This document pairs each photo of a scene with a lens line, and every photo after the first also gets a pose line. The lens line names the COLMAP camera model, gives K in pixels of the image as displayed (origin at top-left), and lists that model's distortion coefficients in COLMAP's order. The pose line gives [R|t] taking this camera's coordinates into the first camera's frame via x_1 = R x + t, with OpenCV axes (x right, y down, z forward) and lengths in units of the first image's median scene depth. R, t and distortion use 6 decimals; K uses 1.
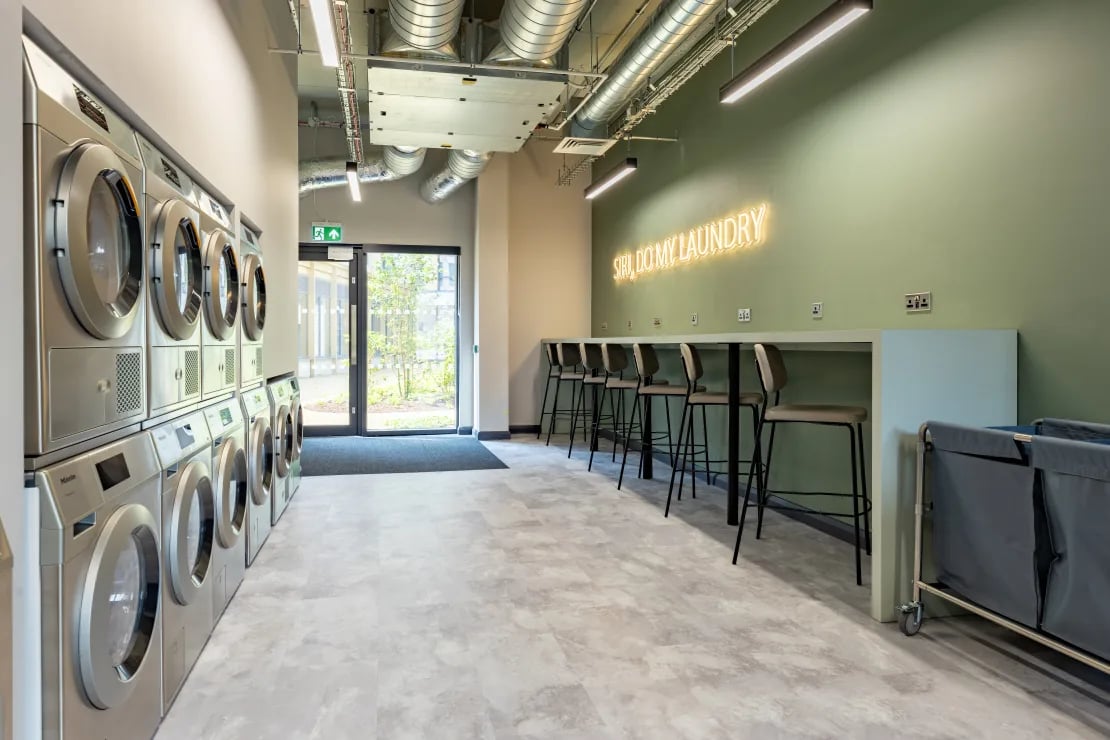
lens RADIAL K [[517.0, 0, 546.3], [0, 517.0, 340.7], [0, 0, 1]] dist [-0.005623, -0.000008]
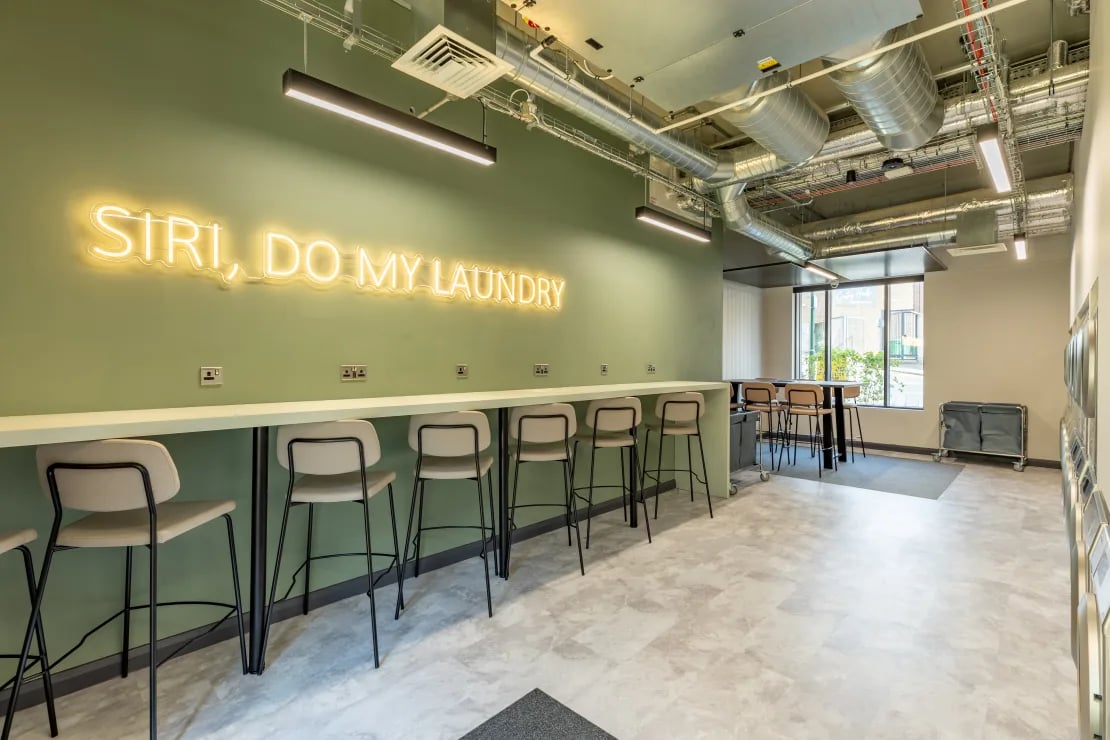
lens RADIAL K [[517.0, 0, 552.2], [0, 517.0, 369.9], [0, 0, 1]] dist [-0.005623, -0.000008]
pose [[-0.466764, -0.005402, 0.884365, -1.112497], [0.005190, 0.999947, 0.008847, -0.108871], [-0.884367, 0.008720, -0.466712, 2.727528]]
